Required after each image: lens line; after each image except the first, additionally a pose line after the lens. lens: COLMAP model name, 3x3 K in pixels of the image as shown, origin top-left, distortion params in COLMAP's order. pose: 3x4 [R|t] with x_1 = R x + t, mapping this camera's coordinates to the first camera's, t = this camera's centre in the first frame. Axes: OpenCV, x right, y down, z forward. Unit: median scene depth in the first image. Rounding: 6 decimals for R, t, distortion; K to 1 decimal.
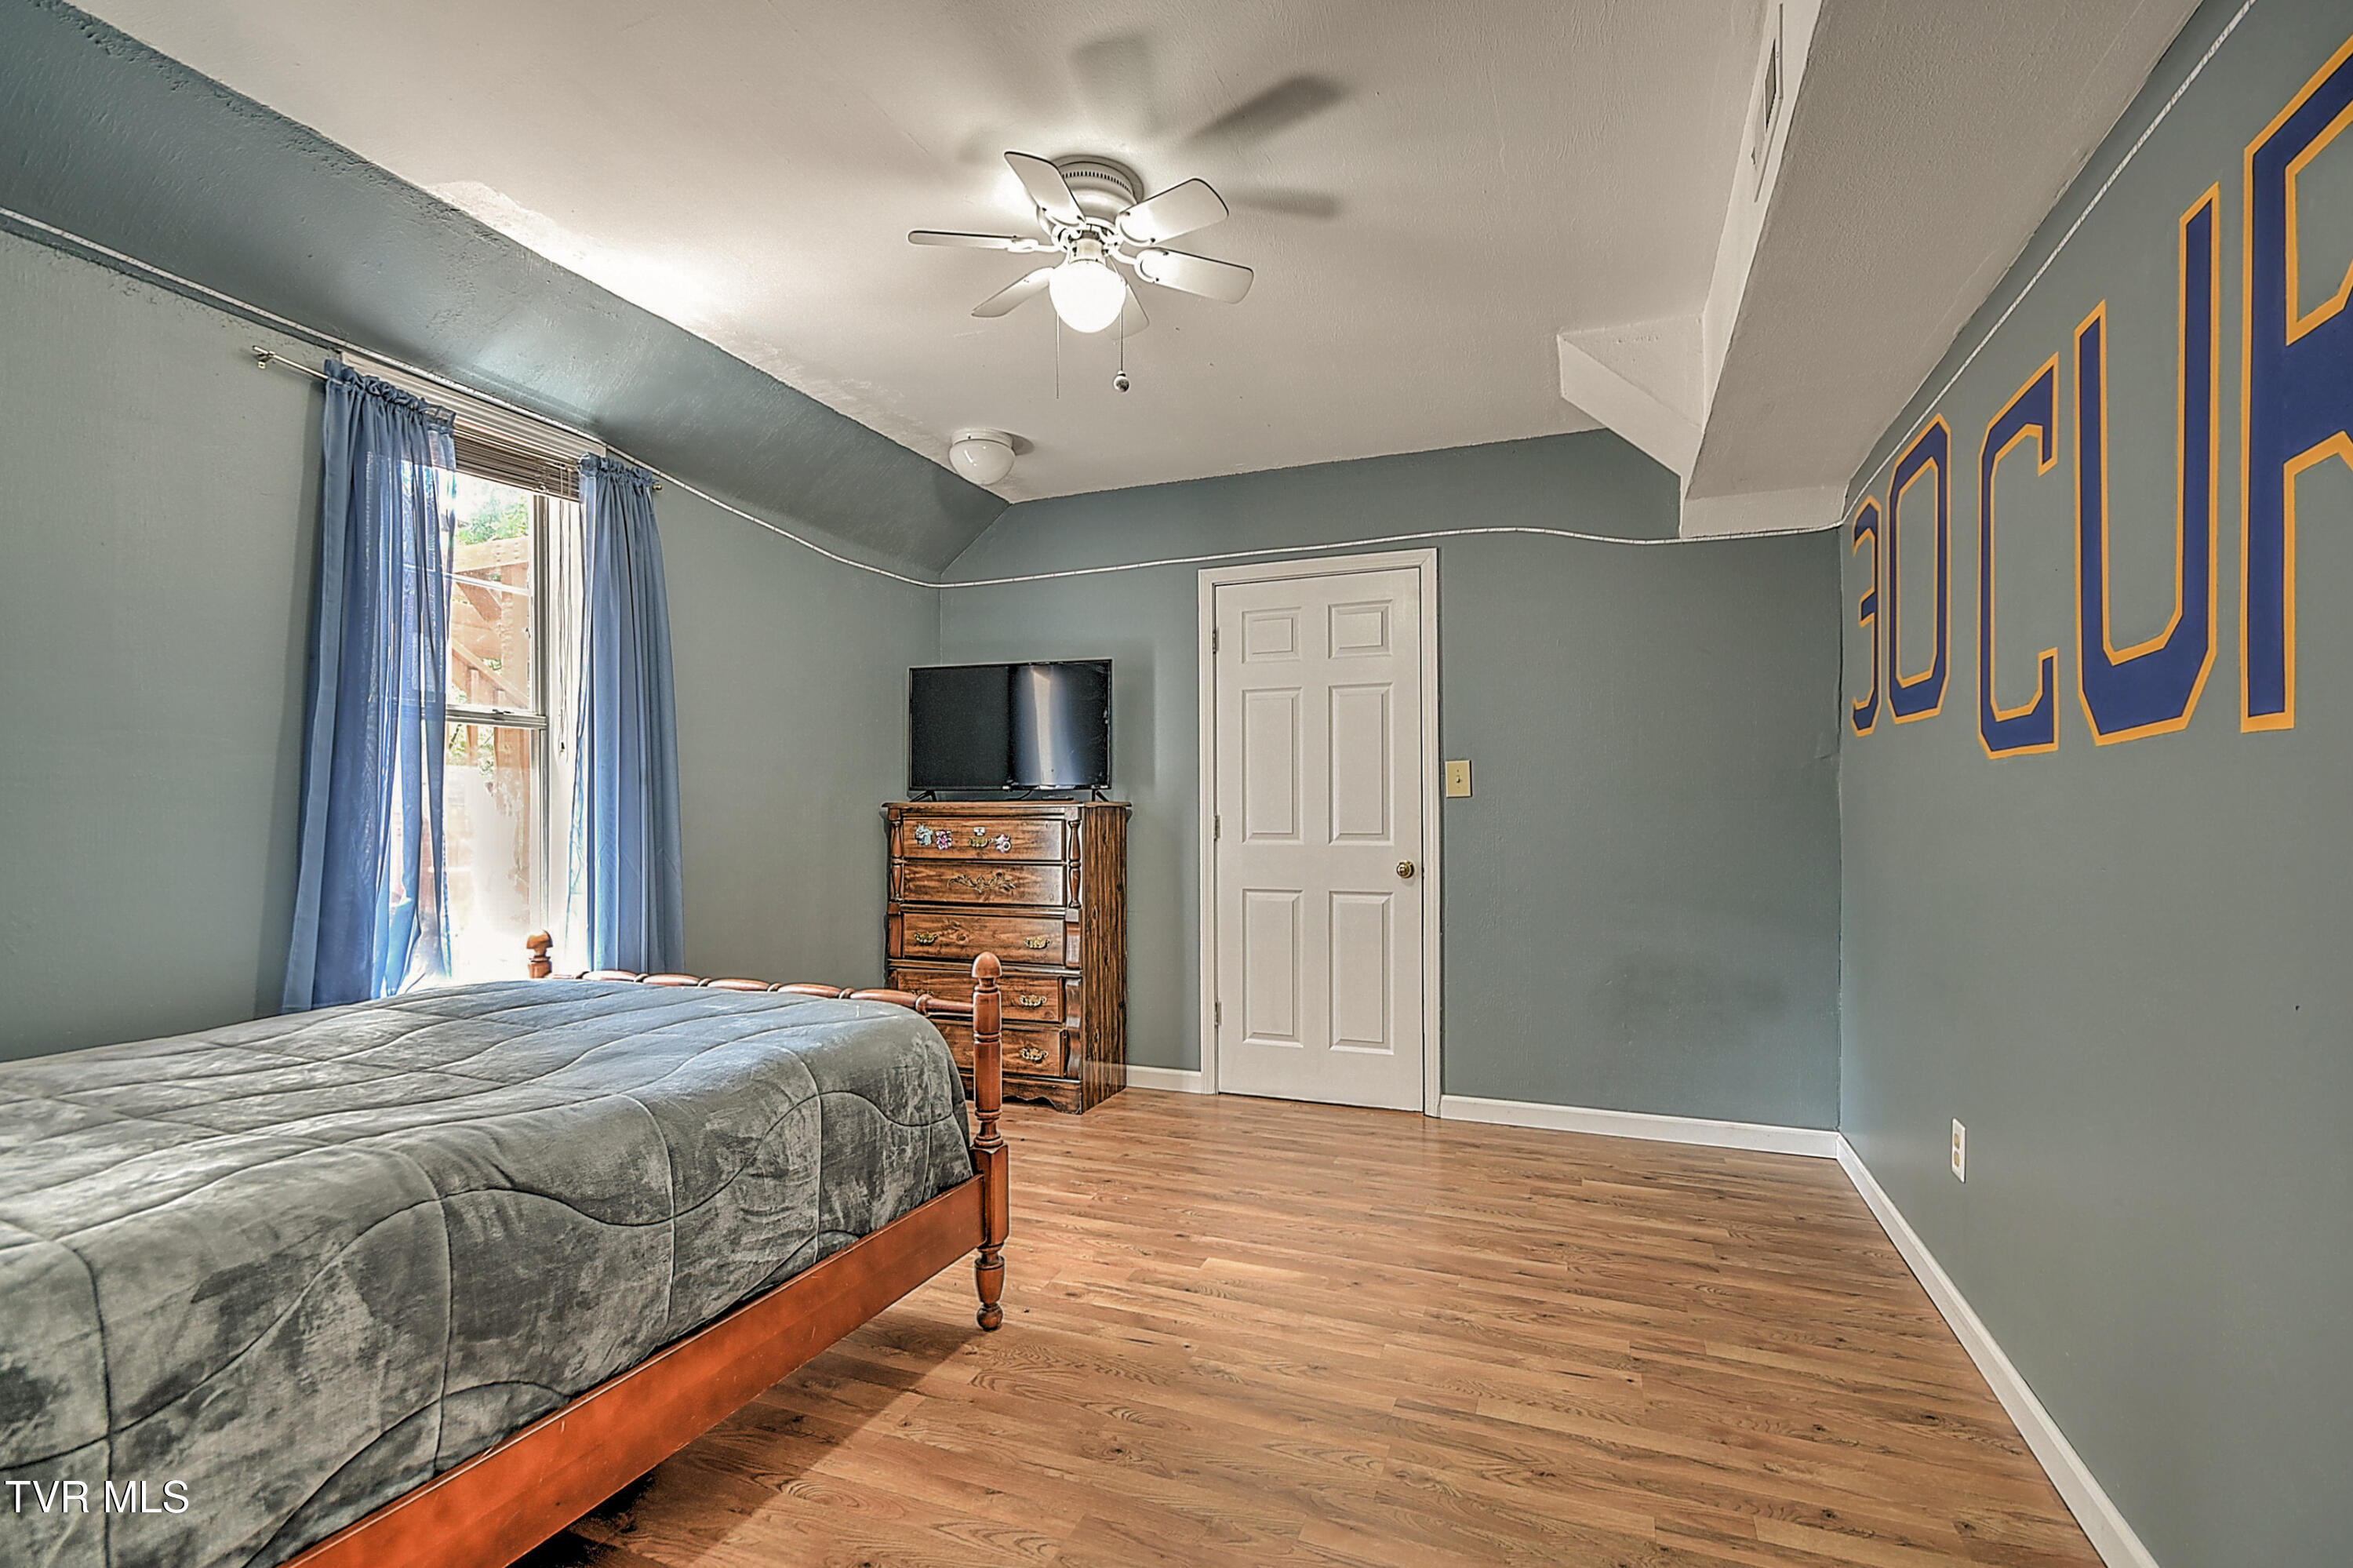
lens RADIAL K [[1053.0, 0, 1188.4], [0, 1053.0, 822.7], [0, 0, 1]] dist [0.002663, 0.000182]
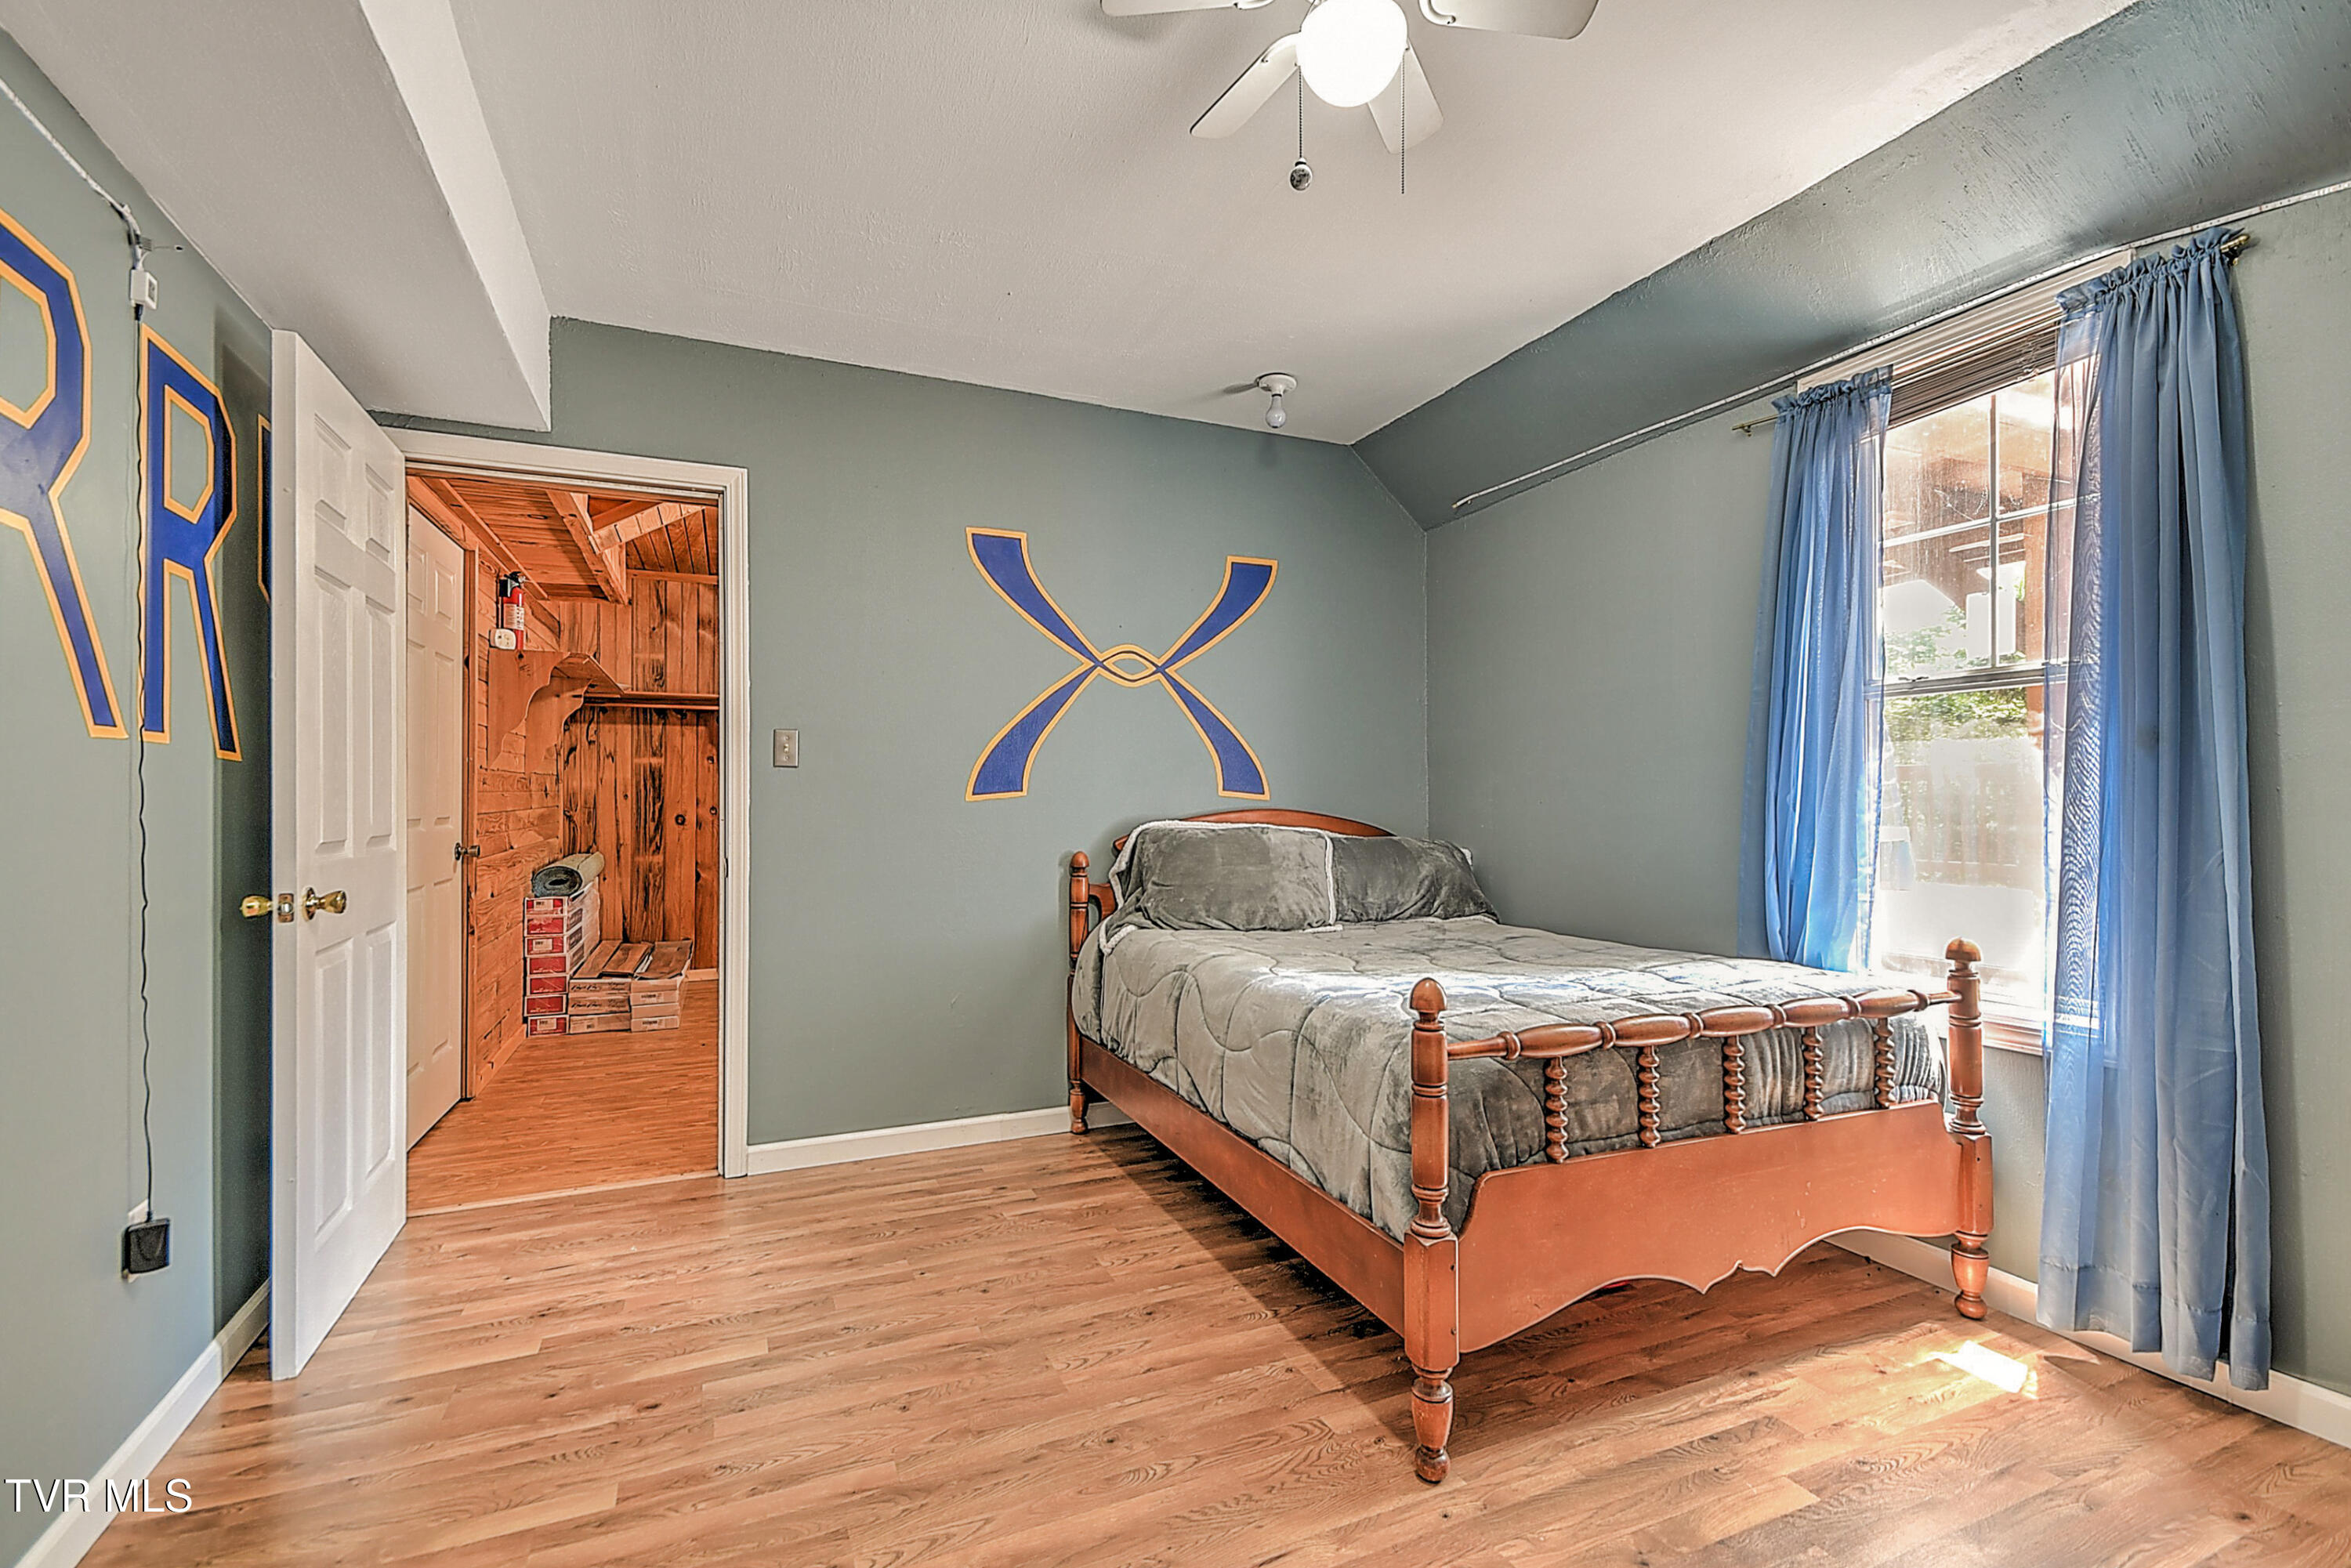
lens RADIAL K [[1052.0, 0, 1174.9], [0, 1052.0, 791.0], [0, 0, 1]] dist [0.002663, 0.000182]
pose [[-0.712555, -0.003037, -0.701610, 0.449328], [-0.003641, 0.999993, -0.000631, -0.009617], [0.701607, 0.002105, -0.712561, 1.339880]]
